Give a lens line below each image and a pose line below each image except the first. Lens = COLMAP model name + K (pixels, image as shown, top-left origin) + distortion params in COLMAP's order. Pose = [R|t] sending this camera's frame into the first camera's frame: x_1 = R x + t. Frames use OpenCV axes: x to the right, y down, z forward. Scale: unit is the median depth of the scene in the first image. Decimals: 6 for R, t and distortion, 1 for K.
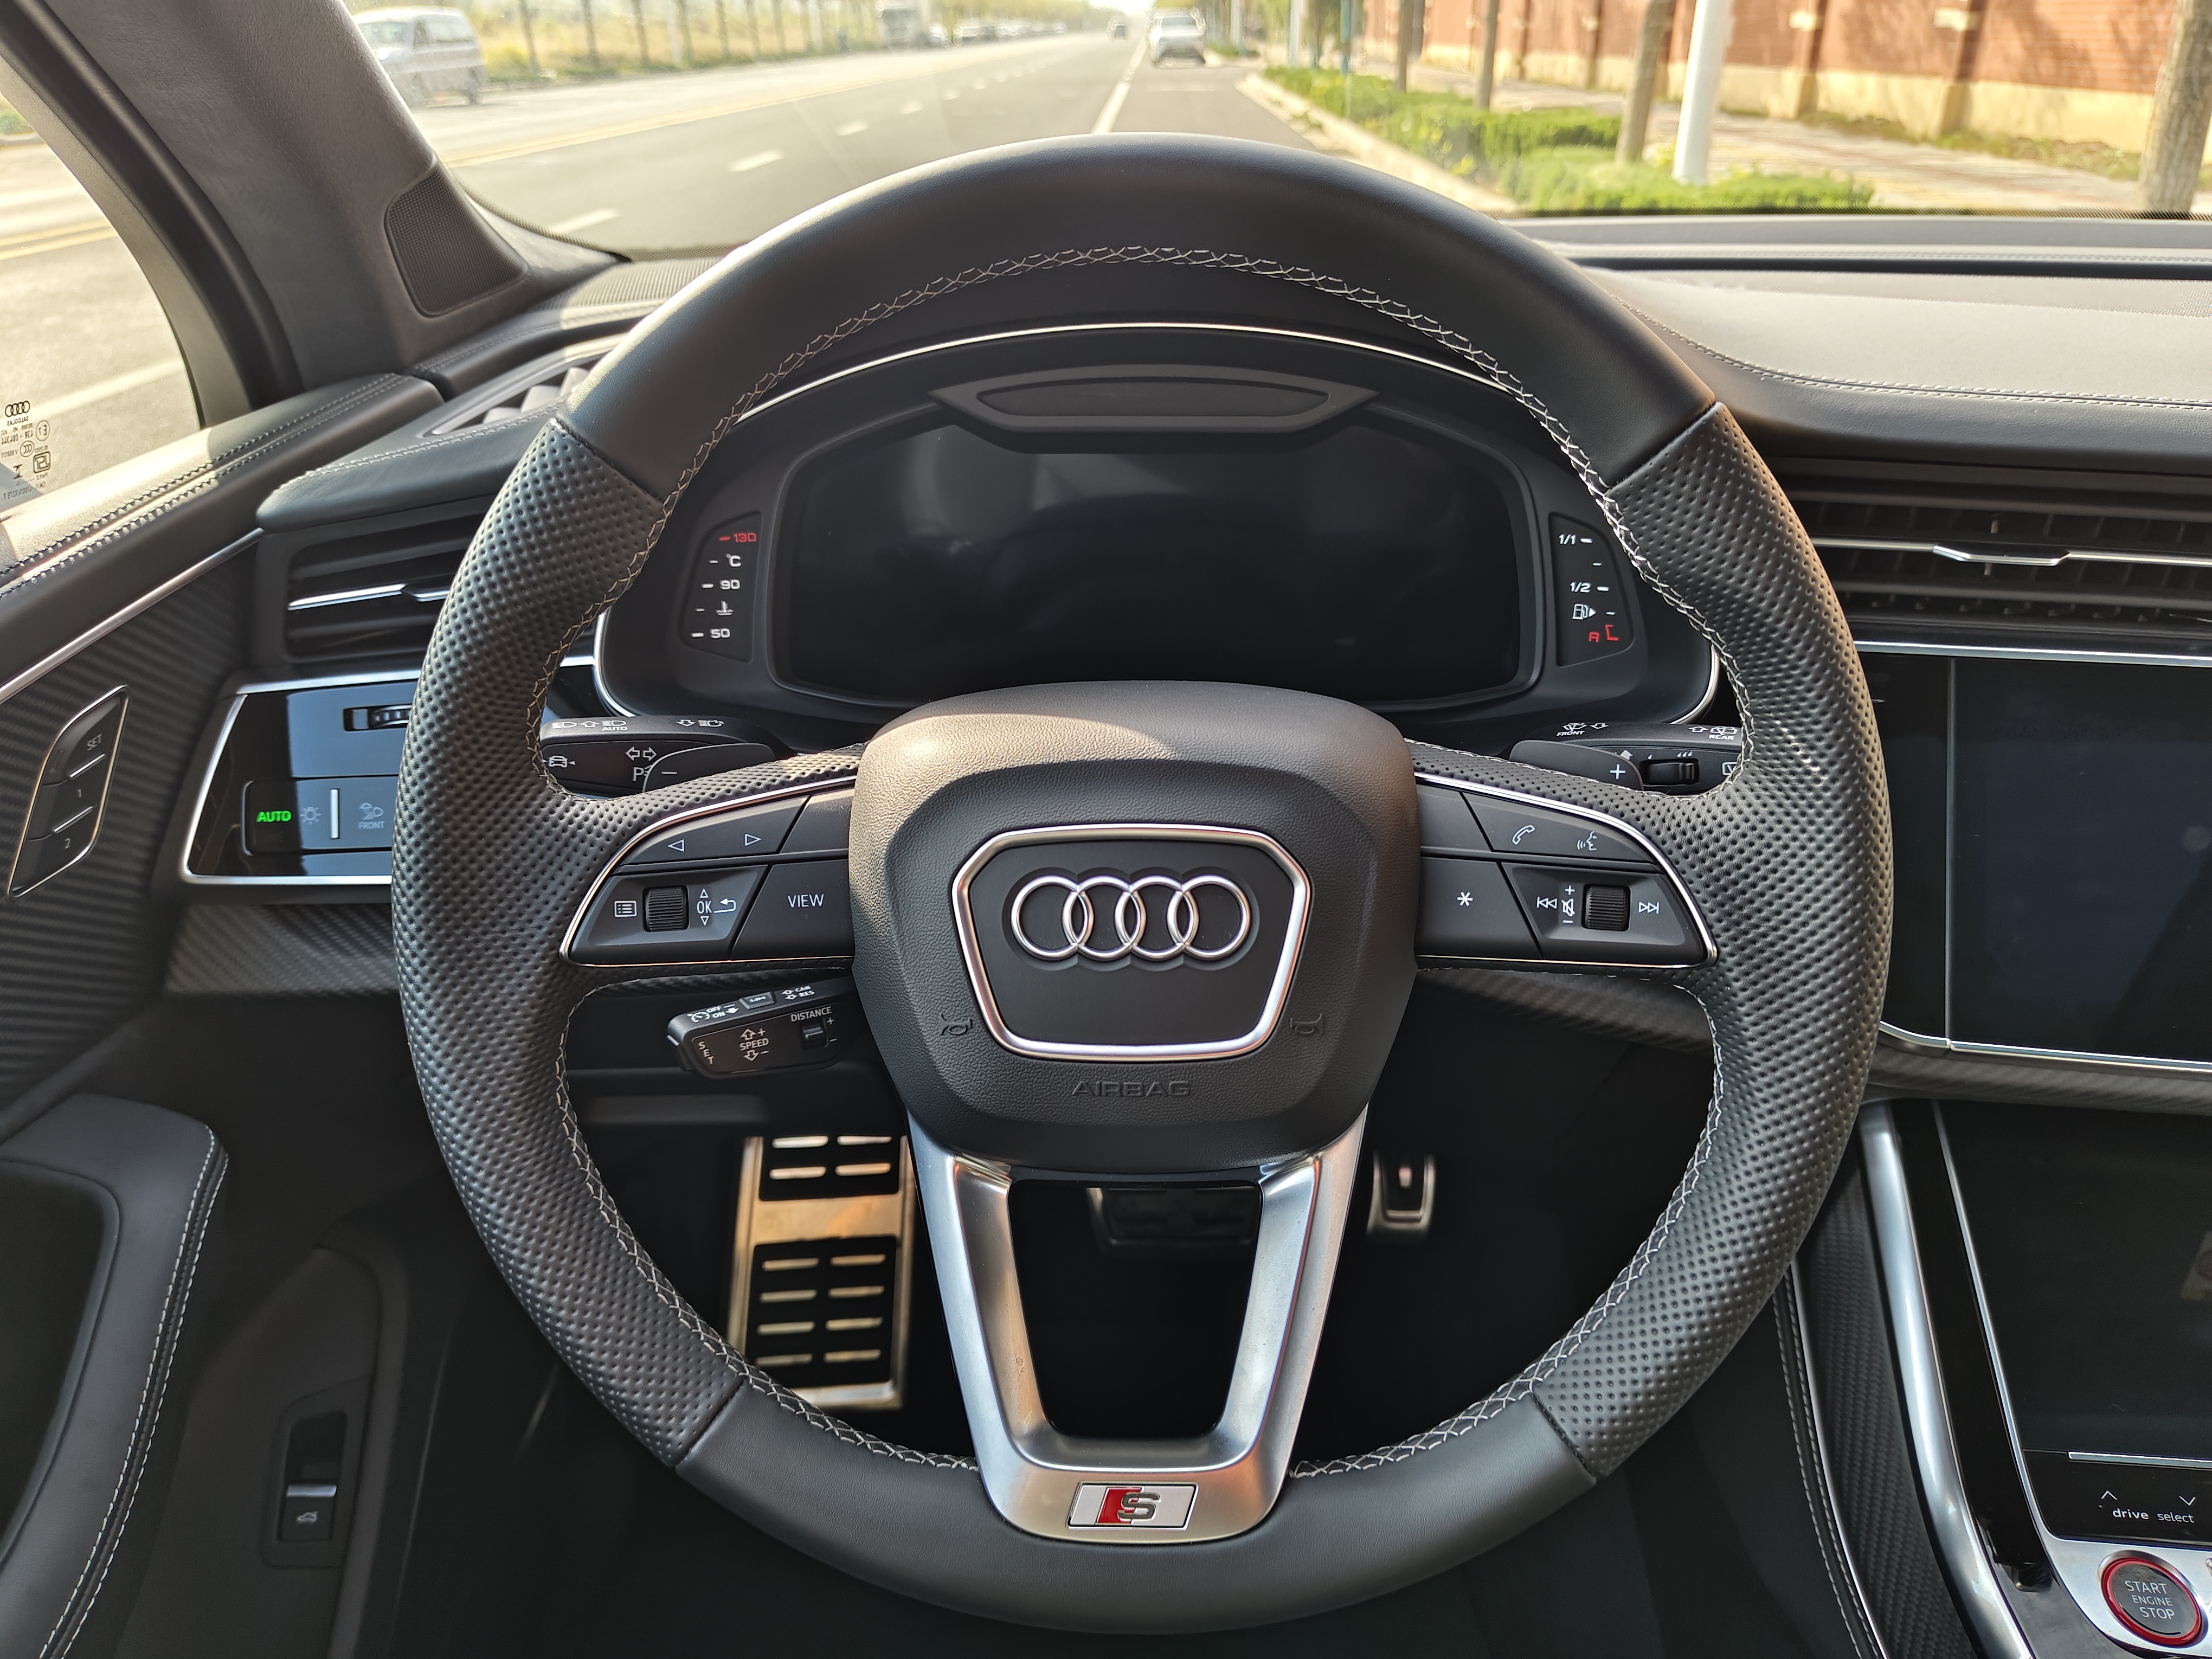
lens RADIAL K [[1564.7, 0, 1106.0], [0, 1564.7, 829.5], [0, 0, 1]] dist [0.011075, -0.033843]
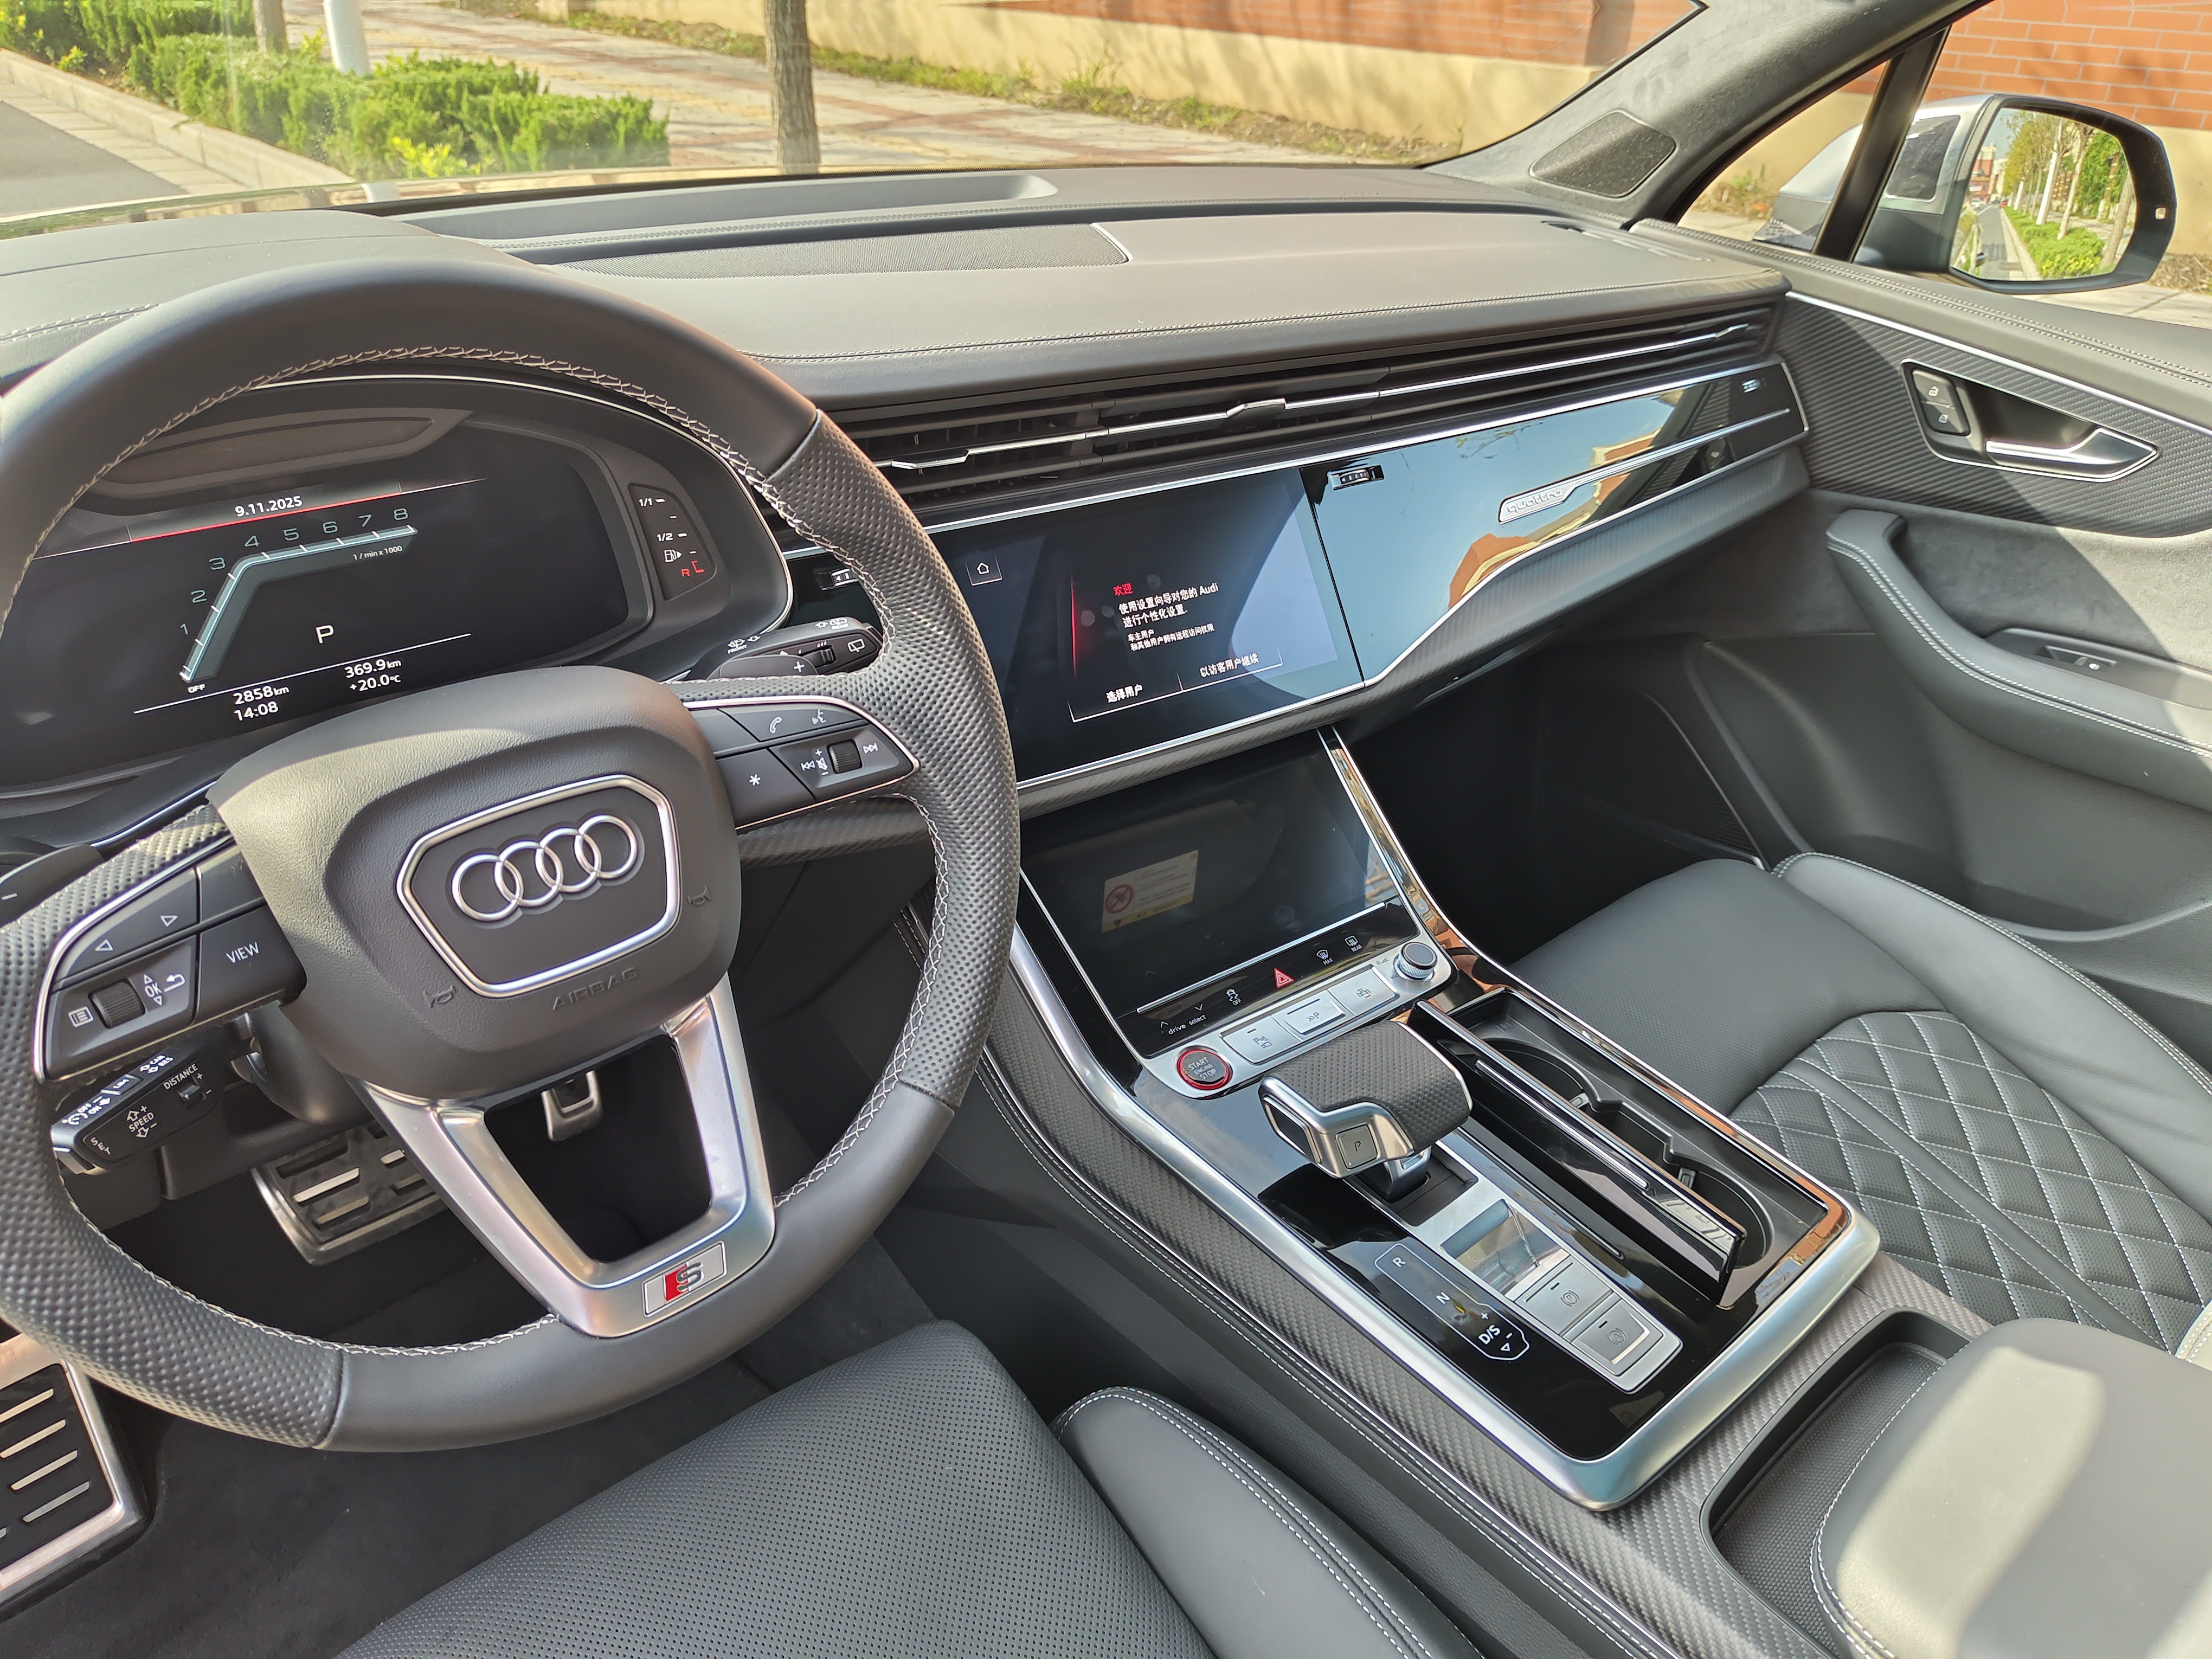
lens RADIAL K [[1534.6, 0, 1106.0], [0, 1534.6, 829.5], [0, 0, 1]] dist [0.003679, 0.000301]
pose [[0.728838, -0.312603, 0.609159, -0.384488], [0.268781, 0.948900, 0.165362, -0.055241], [-0.629724, 0.043208, 0.775617, -0.262222]]
